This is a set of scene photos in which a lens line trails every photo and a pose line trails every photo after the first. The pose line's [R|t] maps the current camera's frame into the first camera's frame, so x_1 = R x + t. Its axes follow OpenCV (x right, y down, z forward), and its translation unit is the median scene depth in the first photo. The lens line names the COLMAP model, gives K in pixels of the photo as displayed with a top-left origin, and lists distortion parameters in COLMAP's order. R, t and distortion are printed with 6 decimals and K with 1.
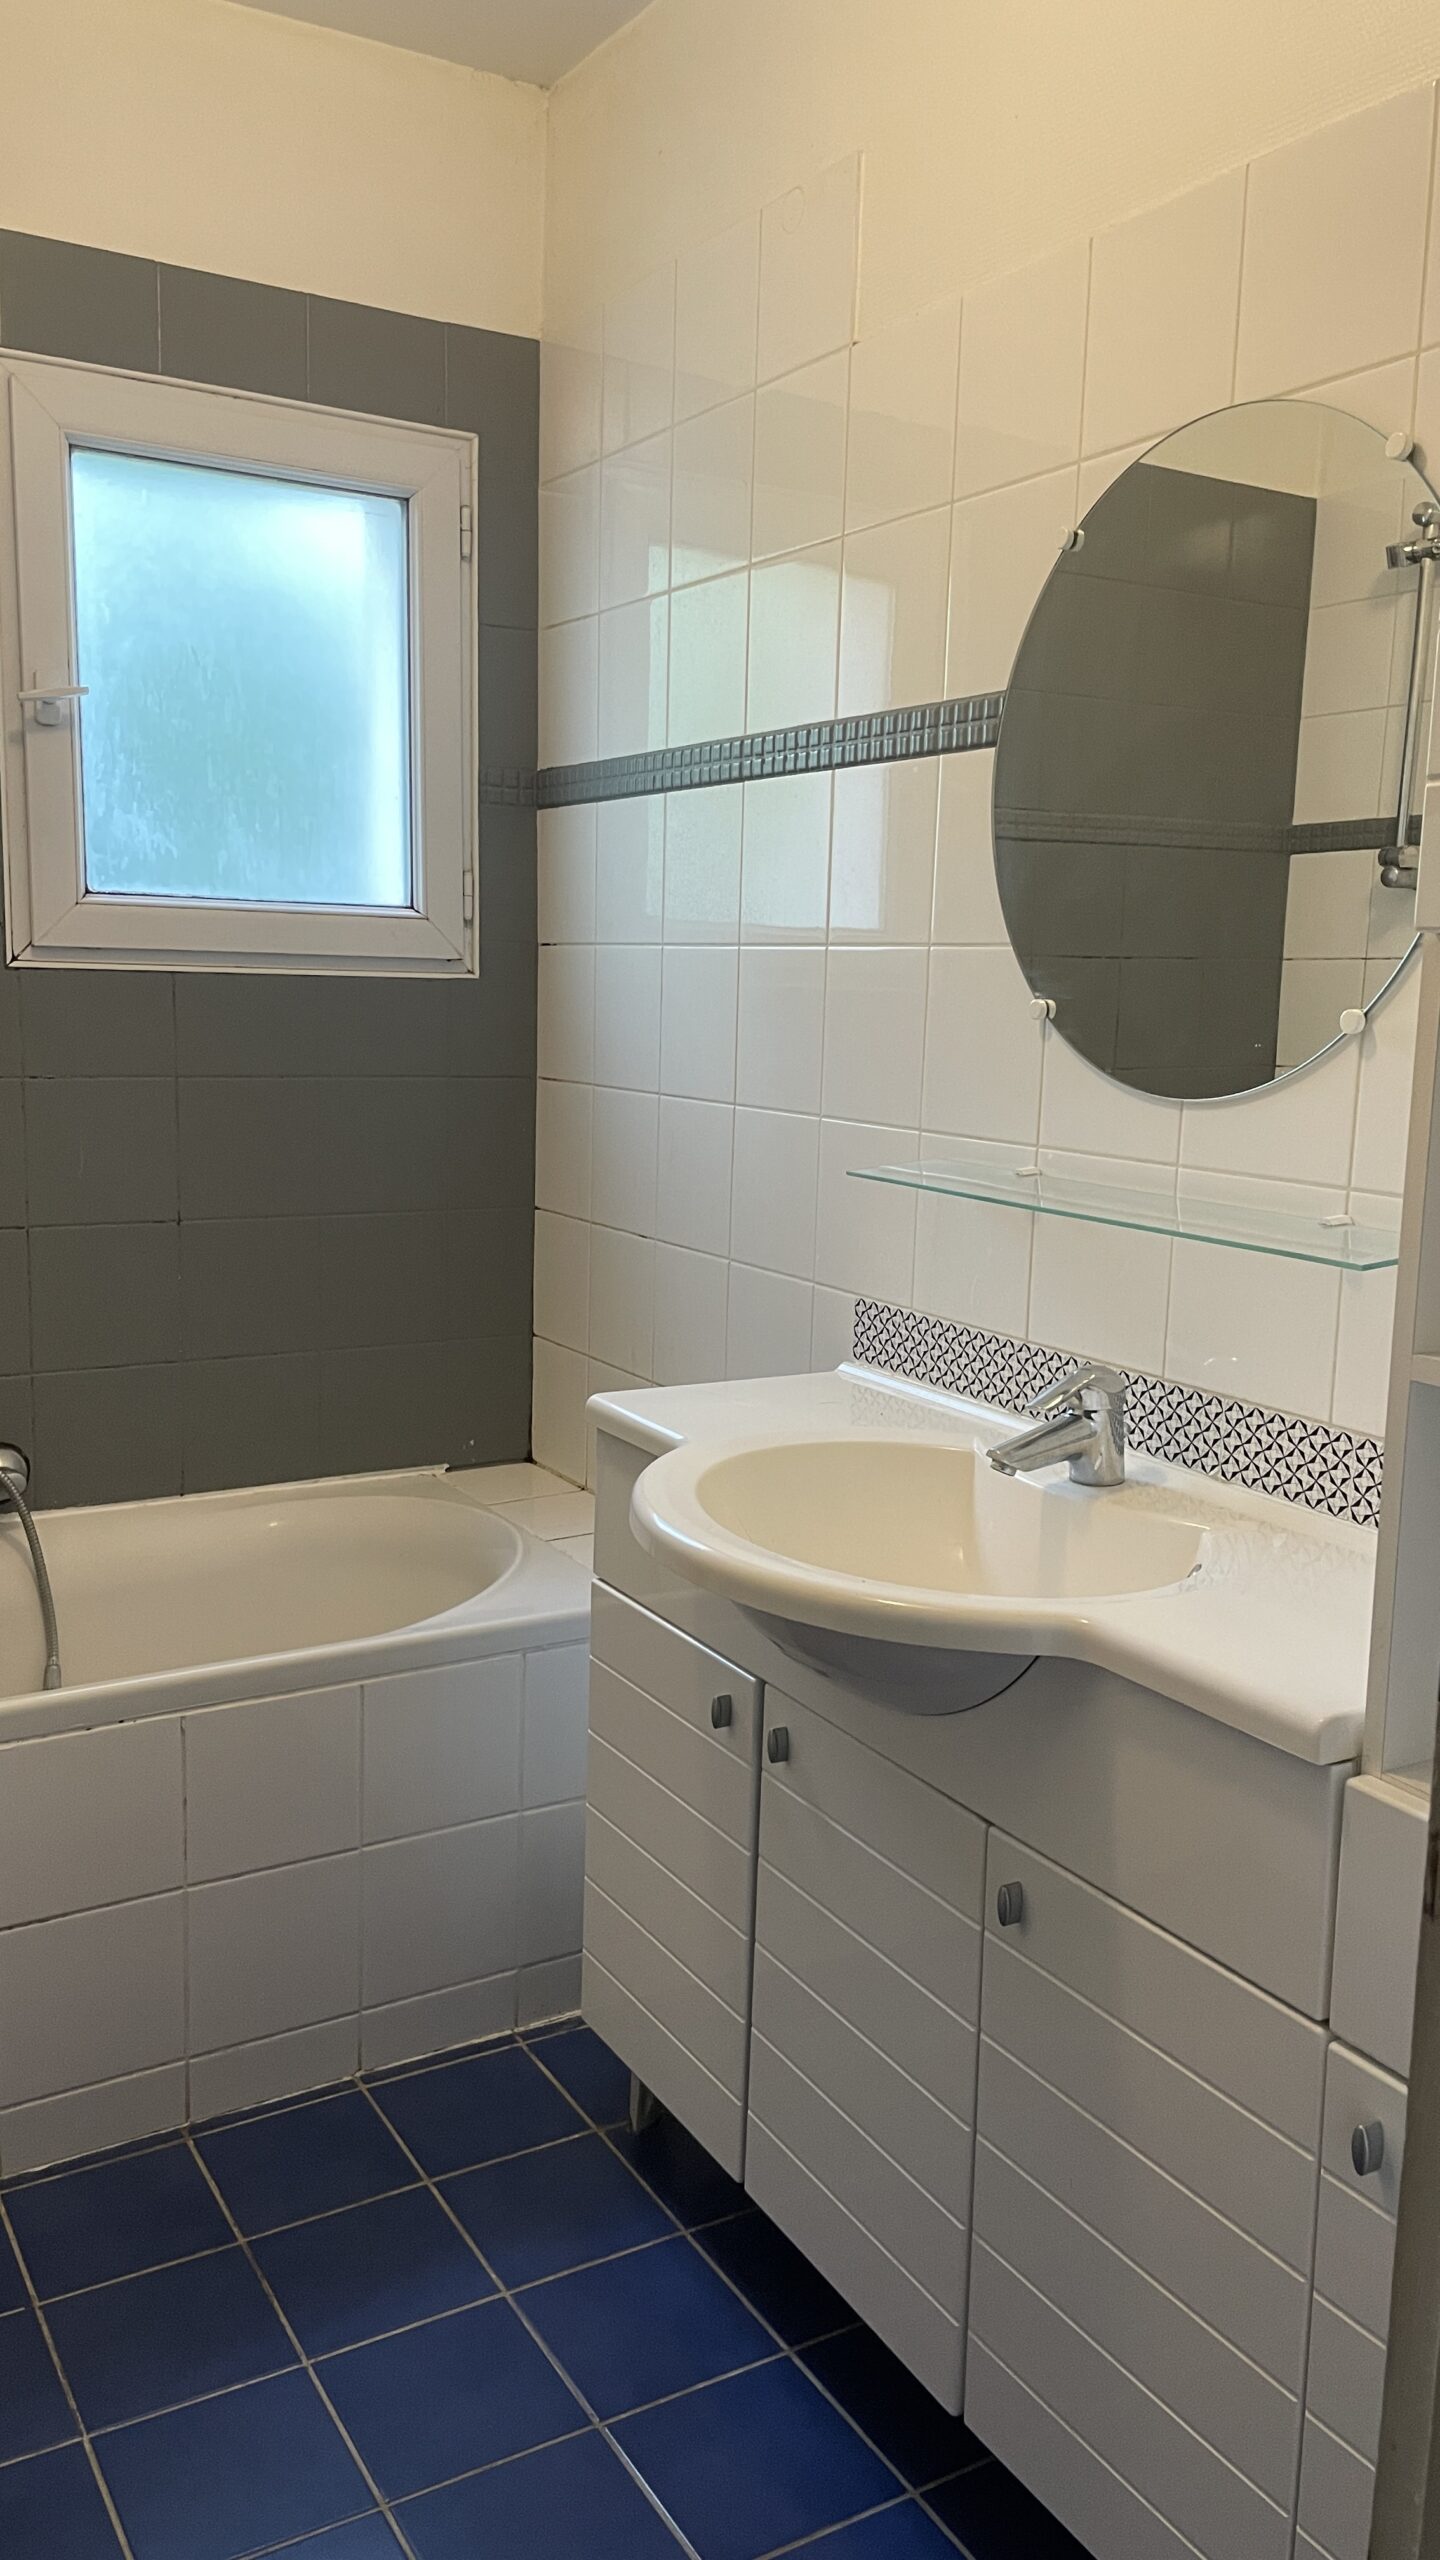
lens RADIAL K [[1951.6, 0, 793.0], [0, 1951.6, 1318.5], [0, 0, 1]] dist [0.103683, -0.207015]
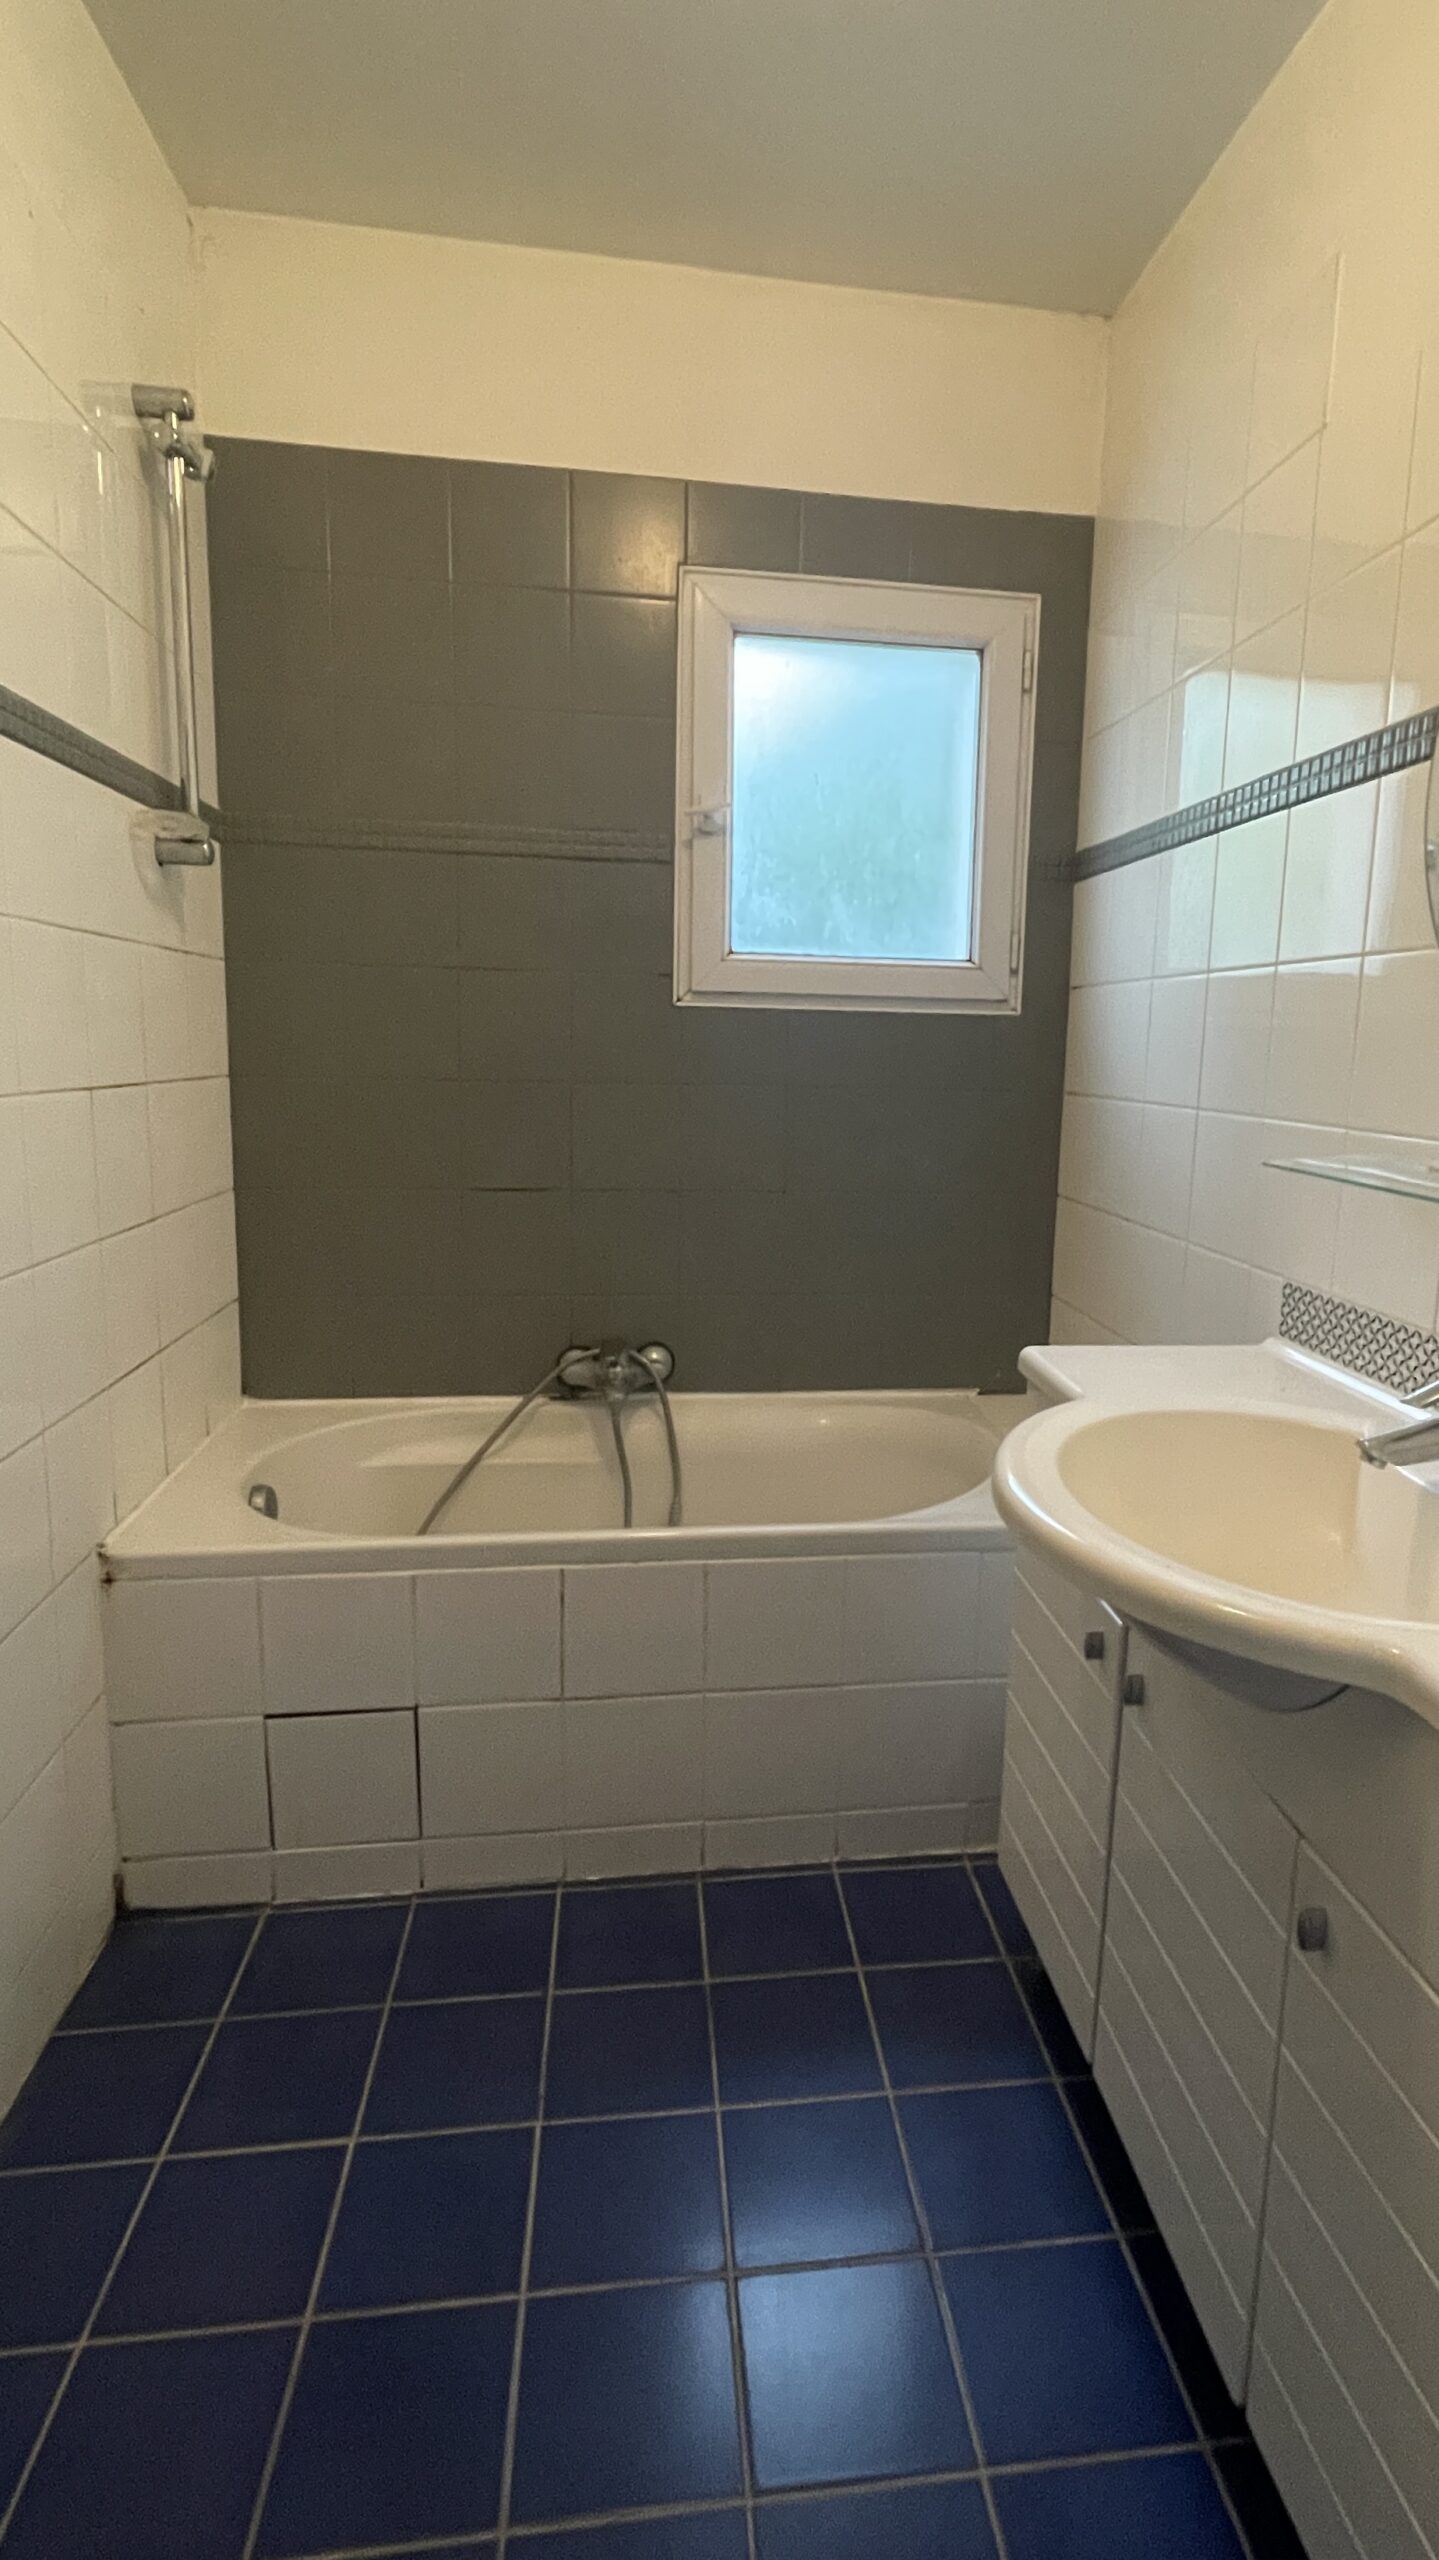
lens RADIAL K [[1384.7, 0, 712.1], [0, 1384.7, 1246.6], [0, 0, 1]] dist [-0.007886, -0.001896]
pose [[0.911204, 0.061327, -0.407365, 0.043363], [-0.070525, 0.997481, -0.007586, -0.001000], [0.405873, 0.035642, 0.913234, 0.119915]]
